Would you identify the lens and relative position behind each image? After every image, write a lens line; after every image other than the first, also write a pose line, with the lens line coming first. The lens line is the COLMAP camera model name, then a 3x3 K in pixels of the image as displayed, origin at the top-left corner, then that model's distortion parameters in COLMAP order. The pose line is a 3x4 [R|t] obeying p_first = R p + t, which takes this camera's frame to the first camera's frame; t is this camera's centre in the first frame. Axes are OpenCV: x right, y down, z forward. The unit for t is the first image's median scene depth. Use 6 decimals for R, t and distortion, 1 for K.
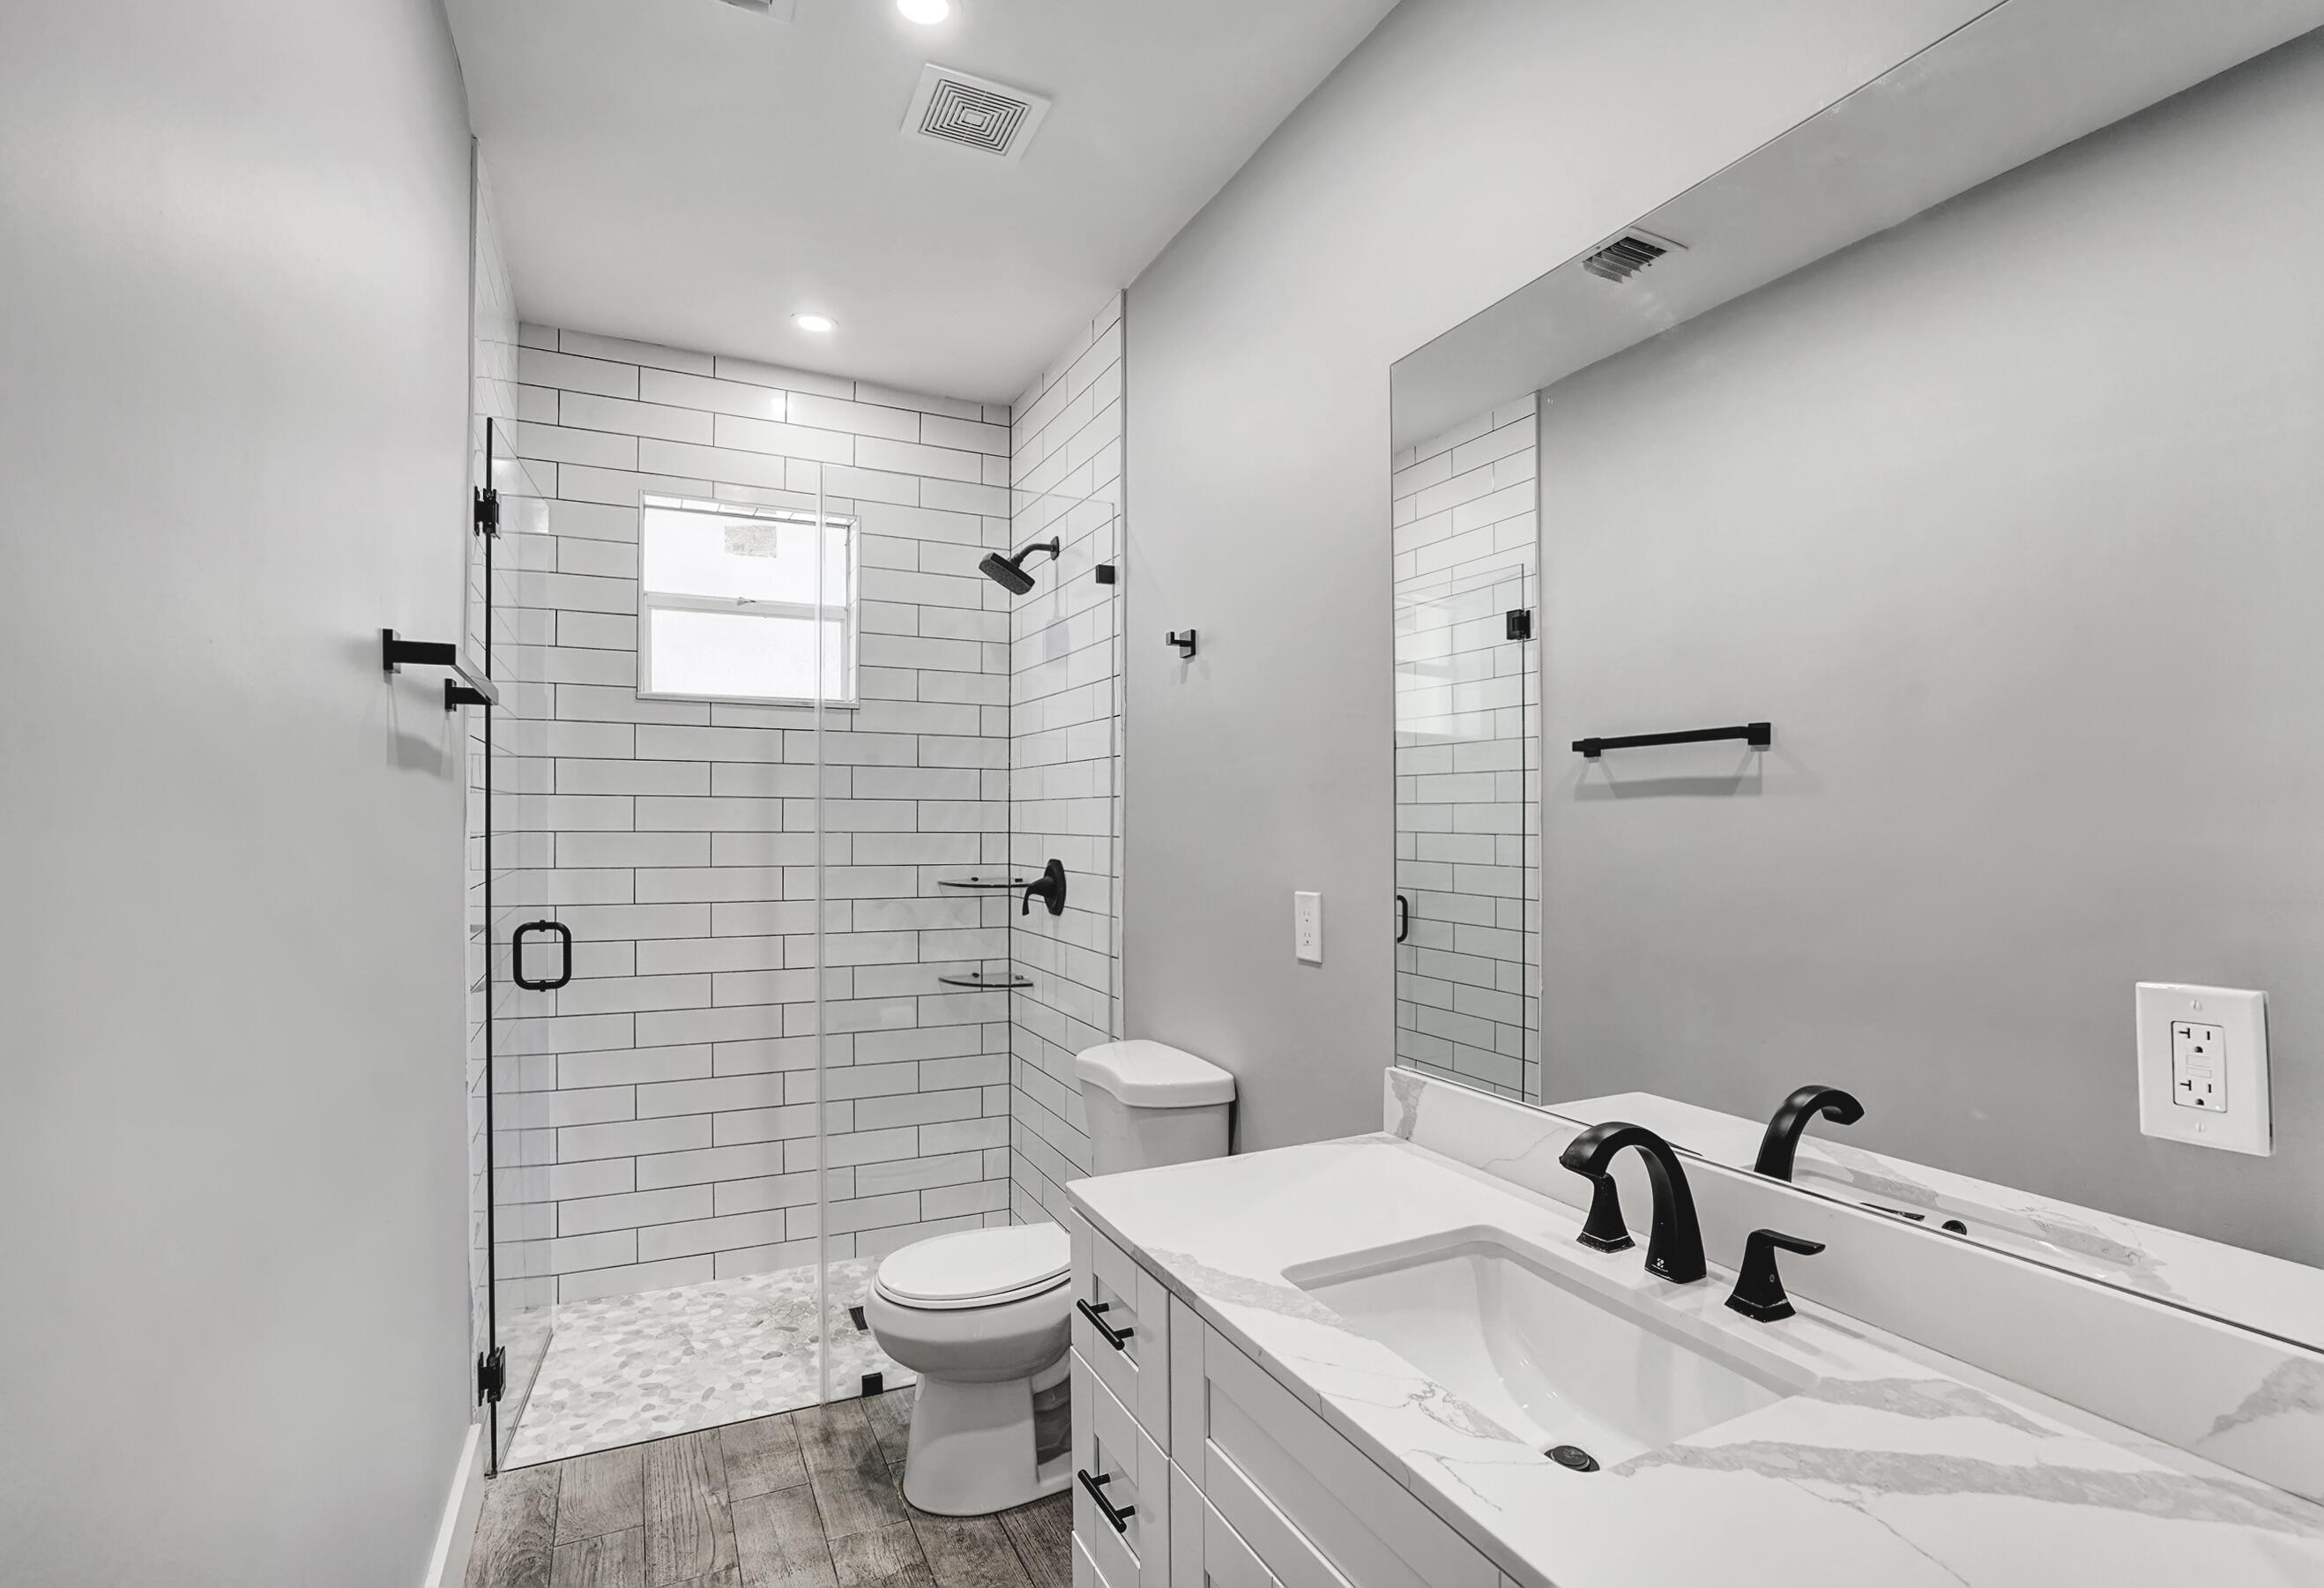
lens RADIAL K [[1113.9, 0, 1165.1], [0, 1113.9, 801.2], [0, 0, 1]] dist [-0.014214, -0.000051]
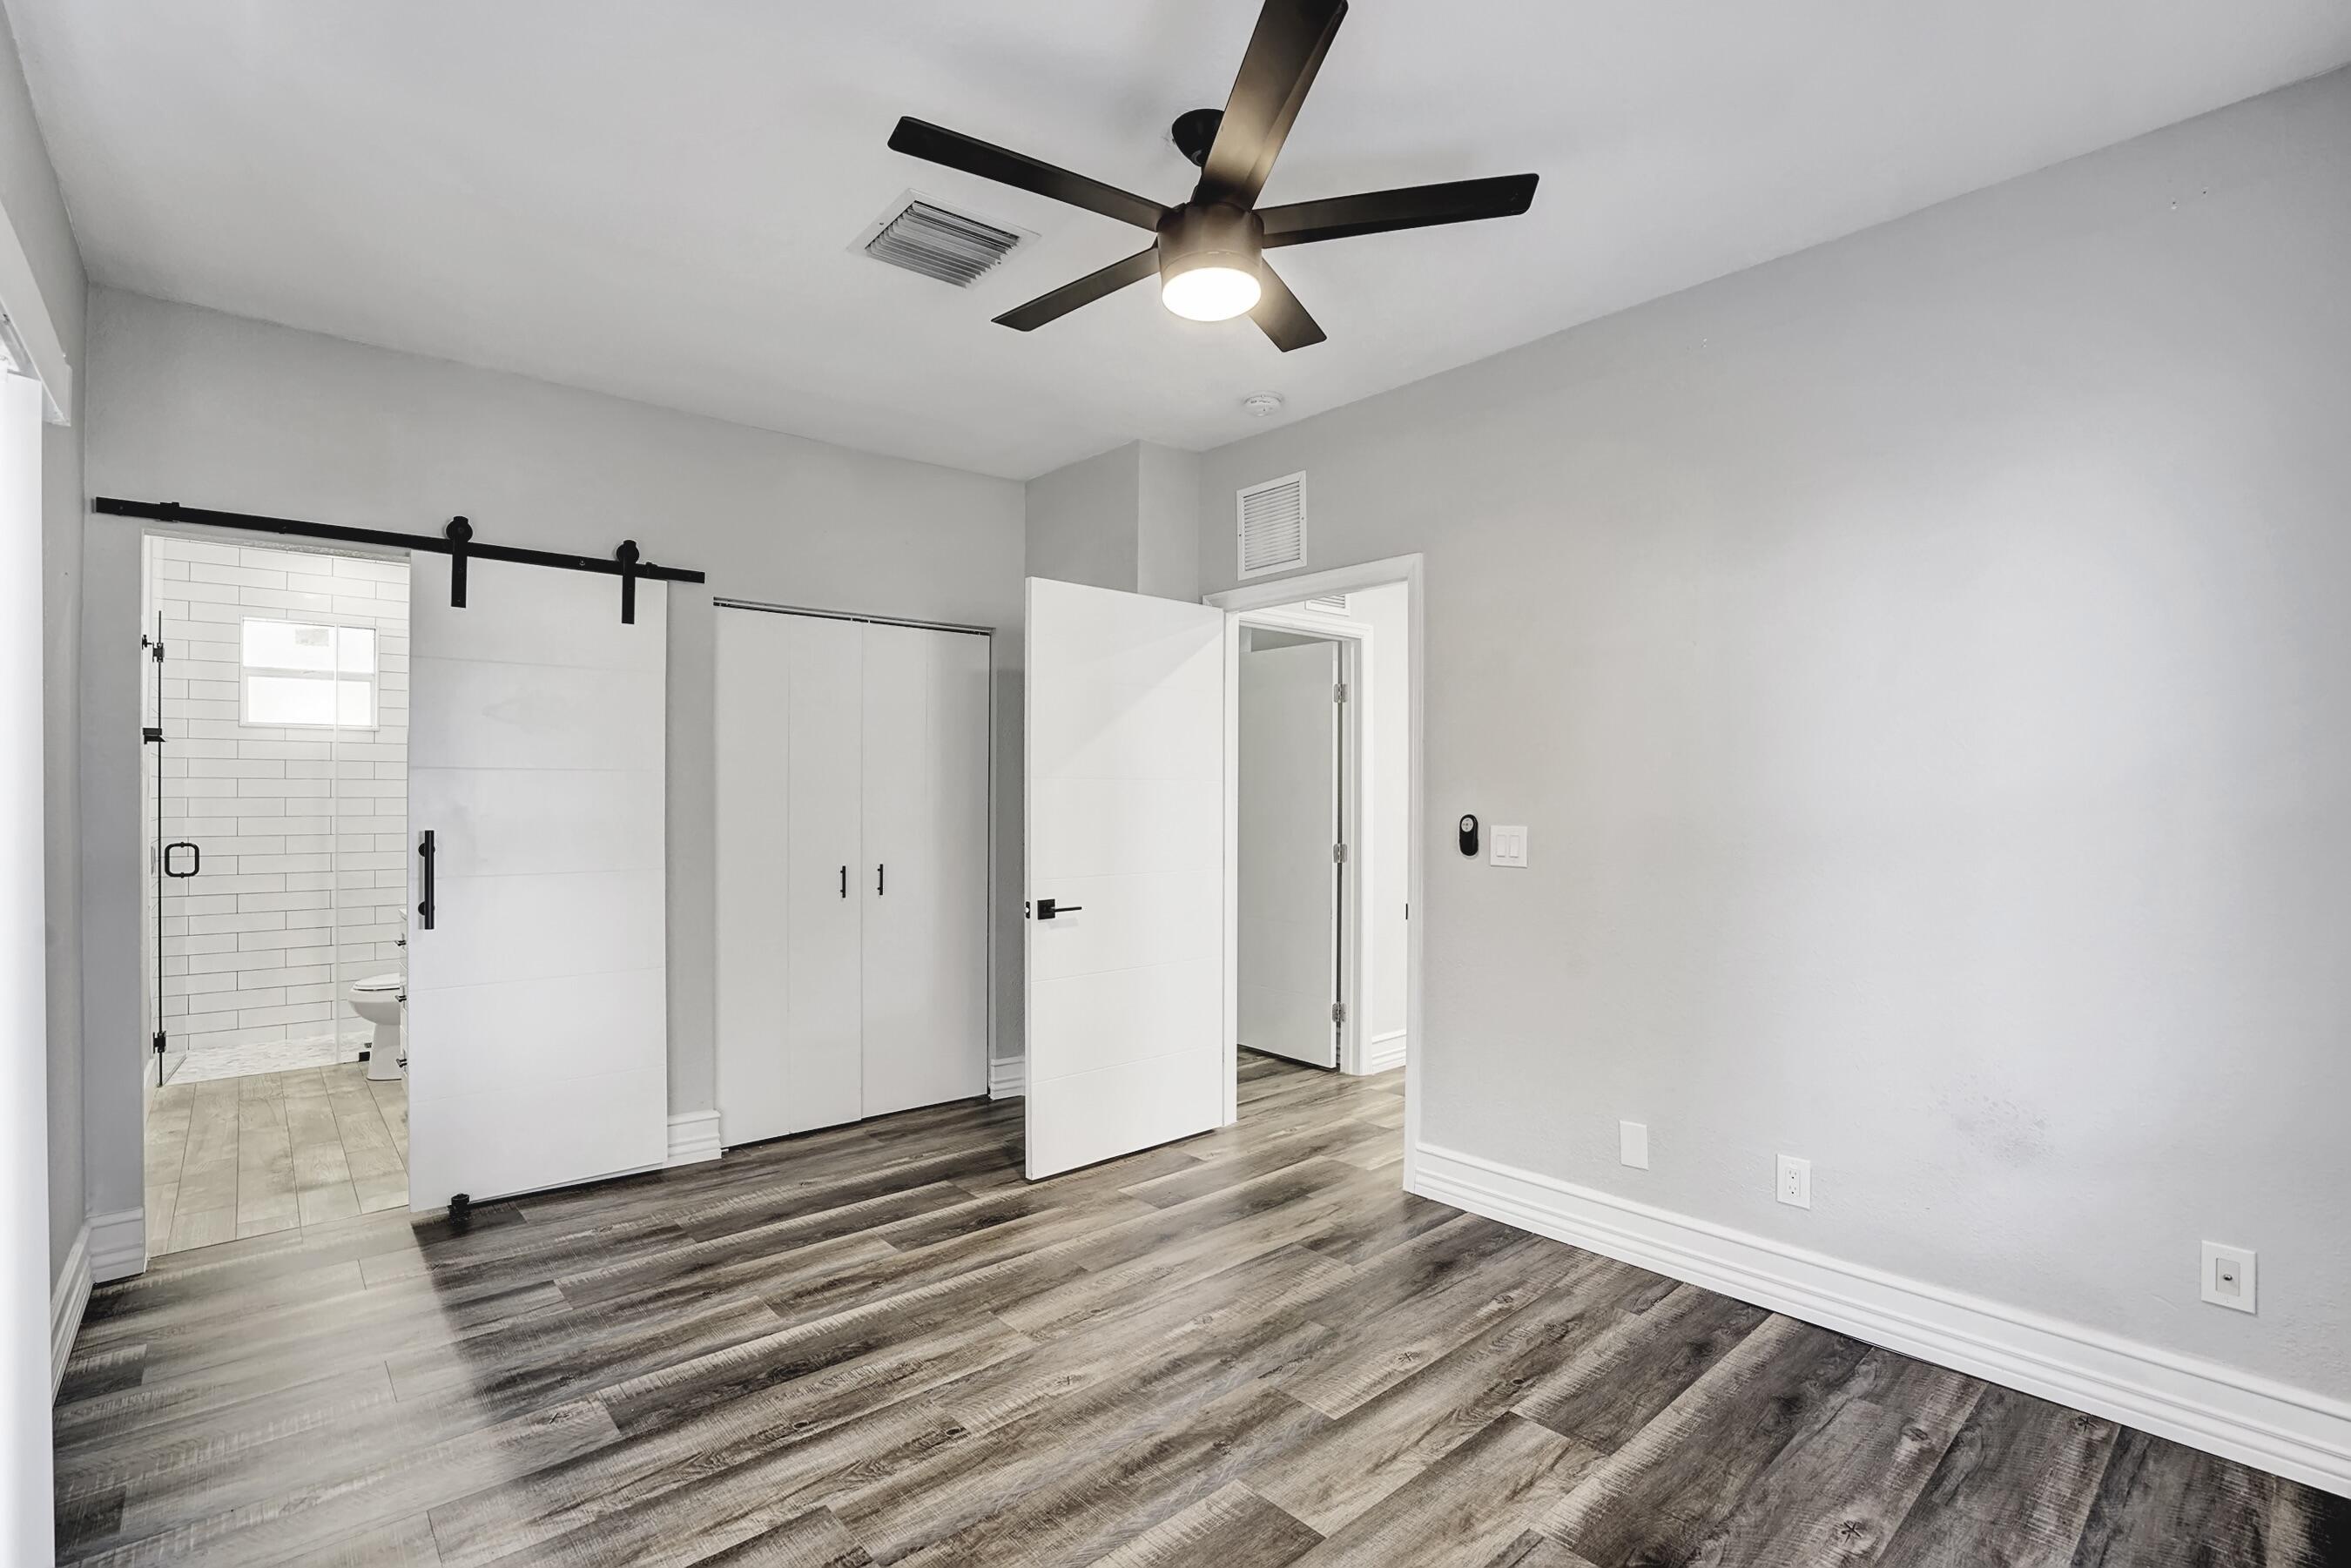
lens RADIAL K [[1105.0, 0, 1172.6], [0, 1105.0, 791.6], [0, 0, 1]] dist [-0.037294, 0.015507]
pose [[0.967623, 0.003464, 0.252377, 0.616108], [-0.007969, 0.999827, 0.016830, -0.027508], [-0.252275, -0.018296, 0.967483, -1.223718]]
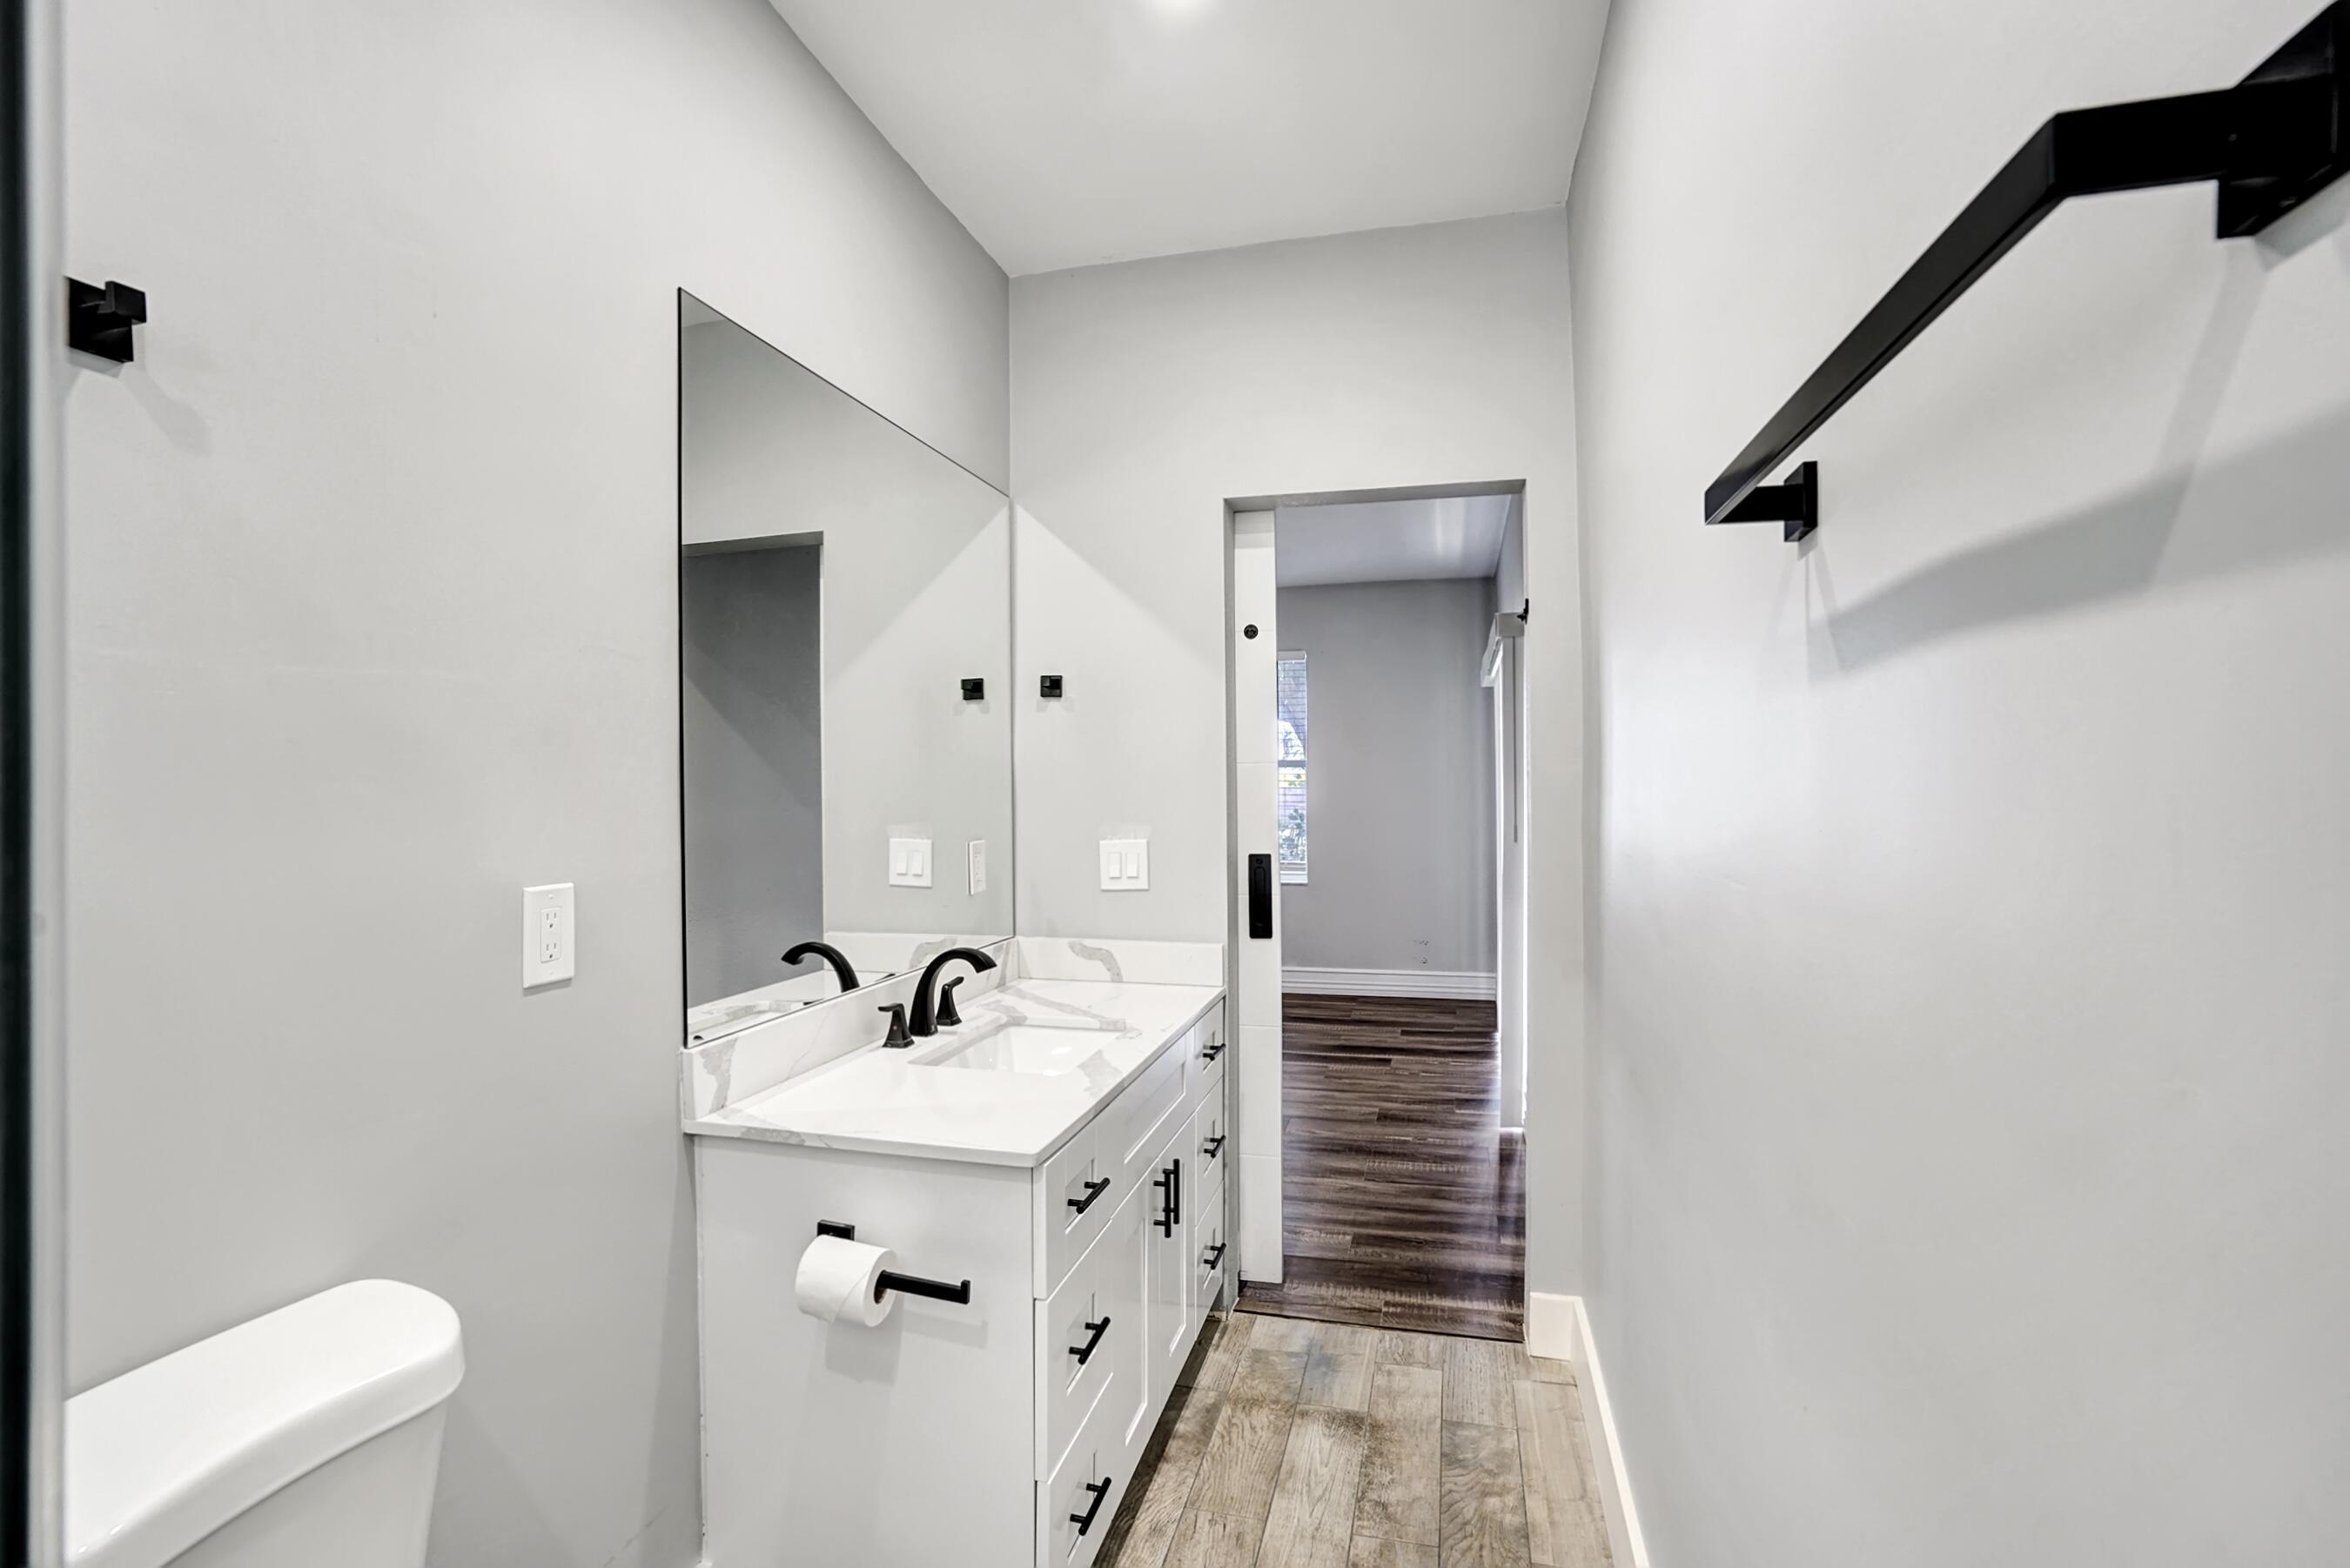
lens RADIAL K [[1104.4, 0, 1178.0], [0, 1104.4, 781.5], [0, 0, 1]] dist [-0.037294, 0.015507]
pose [[-0.758290, 0.000742, 0.651917, -0.343601], [-0.015380, 0.999701, -0.019028, 0.013472], [-0.651736, -0.024455, -0.758051, 0.706555]]
